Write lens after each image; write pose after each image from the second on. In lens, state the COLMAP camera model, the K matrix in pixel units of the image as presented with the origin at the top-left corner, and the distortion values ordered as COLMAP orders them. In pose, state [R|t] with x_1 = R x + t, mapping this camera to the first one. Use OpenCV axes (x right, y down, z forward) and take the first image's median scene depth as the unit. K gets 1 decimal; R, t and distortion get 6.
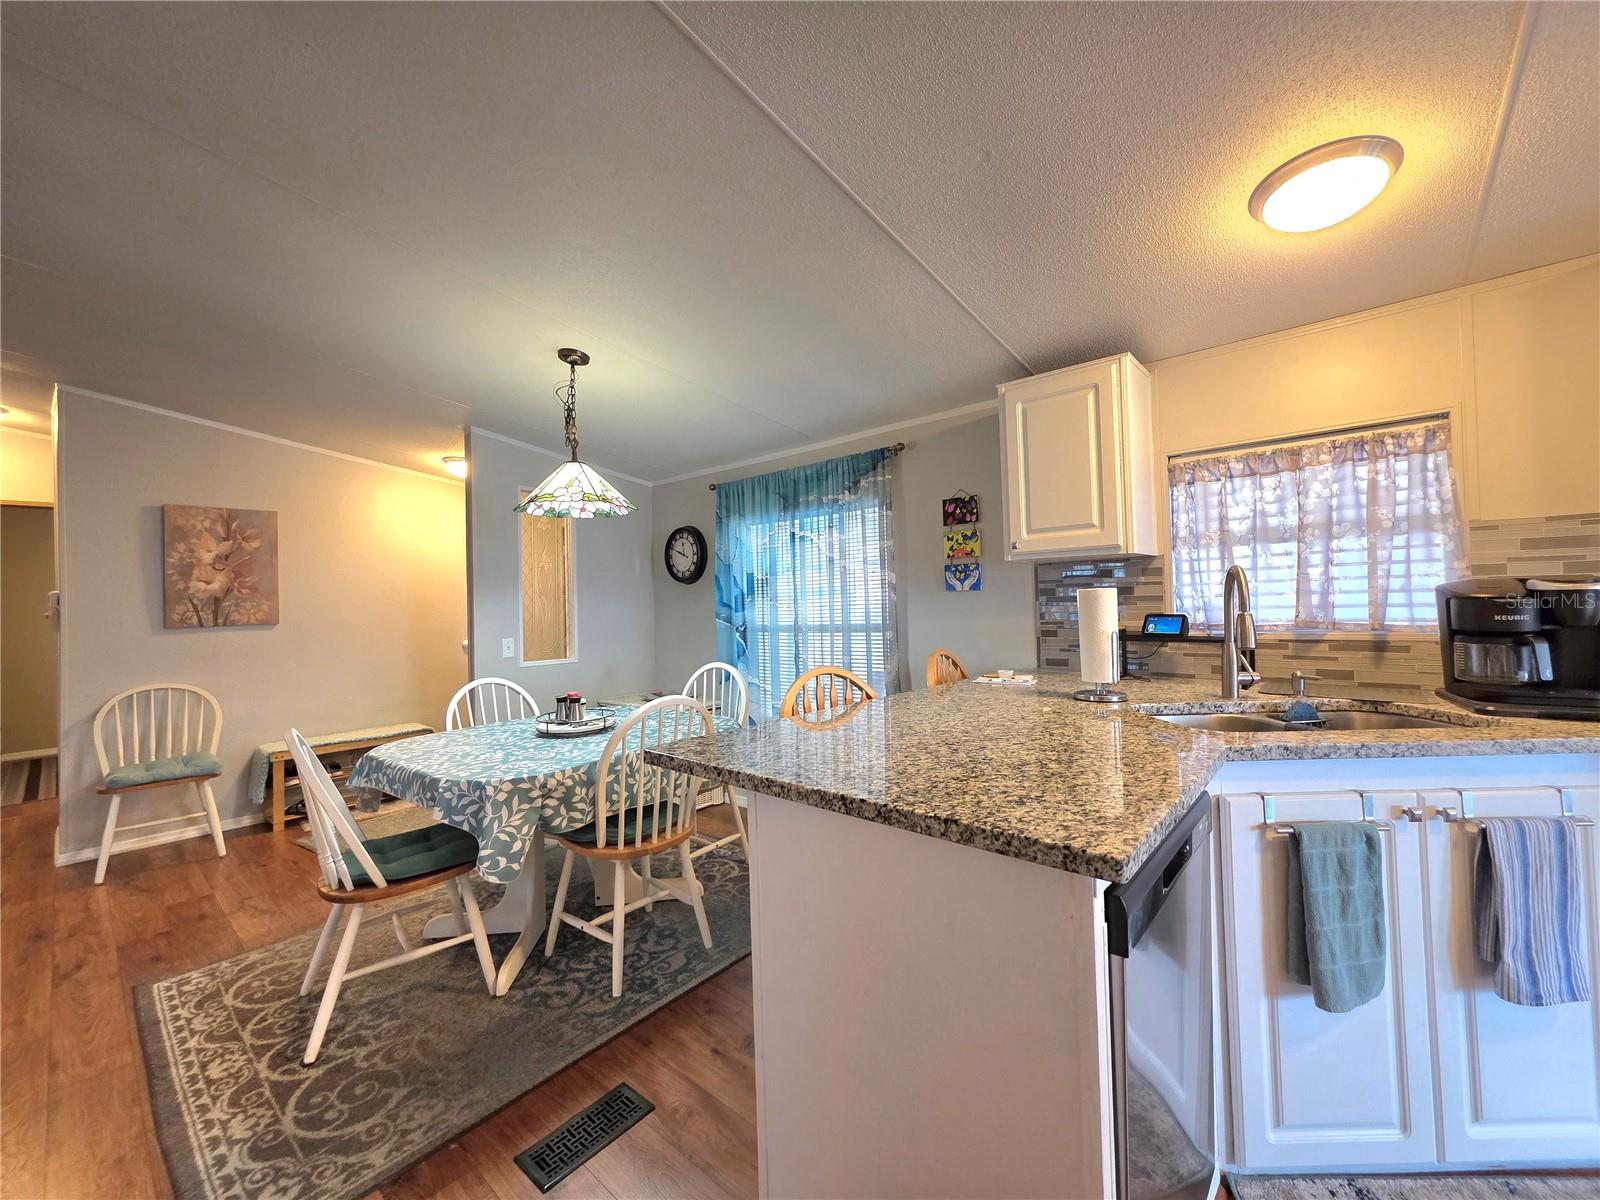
lens RADIAL K [[639.7, 0, 799.6], [0, 639.7, 593.2], [0, 0, 1]] dist [0.003002, 0.000155]
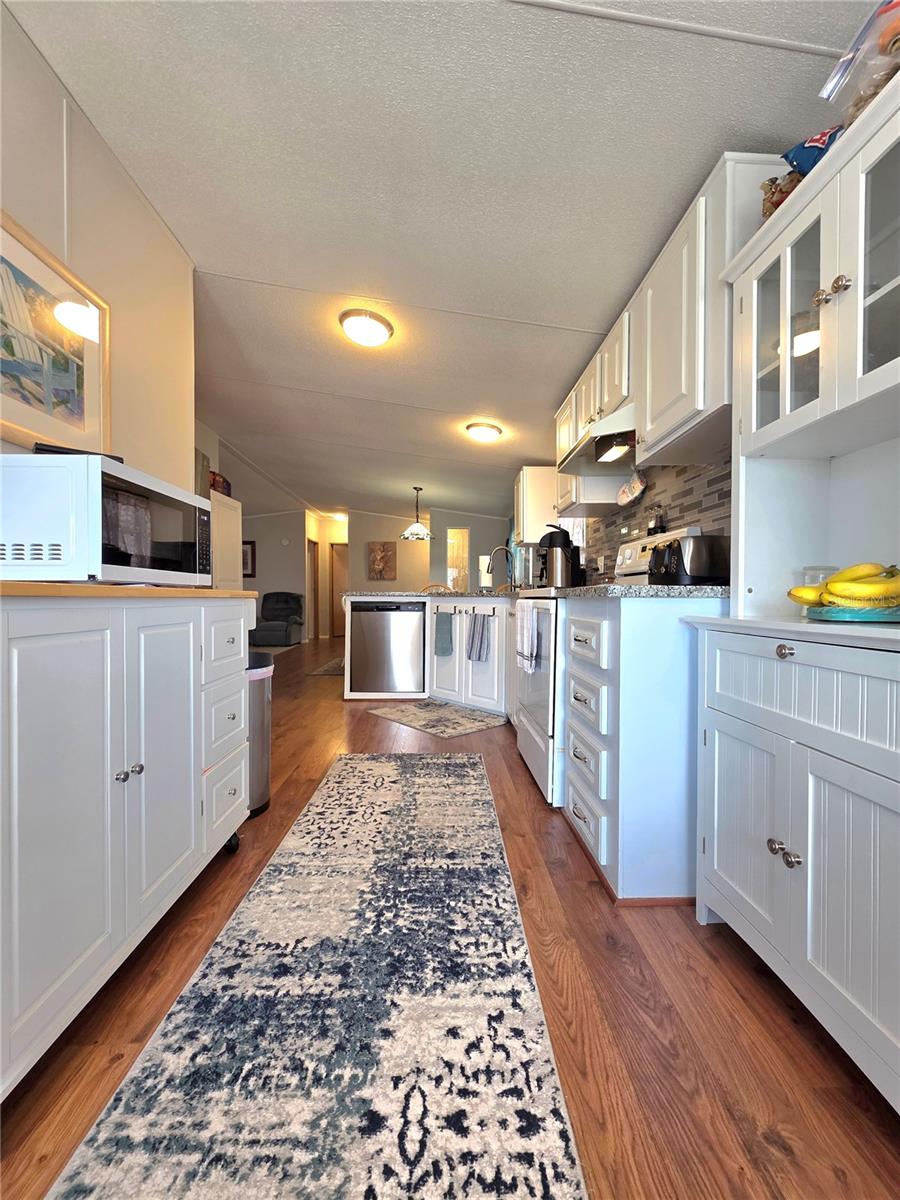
lens RADIAL K [[479.7, 0, 454.7], [0, 479.7, 598.1], [0, 0, 1]] dist [0.003002, 0.000155]
pose [[0.681854, 0.029113, -0.730908, 1.103503], [-0.006648, 0.999413, 0.033606, 0.063349], [0.731458, -0.018055, 0.681648, -0.351738]]
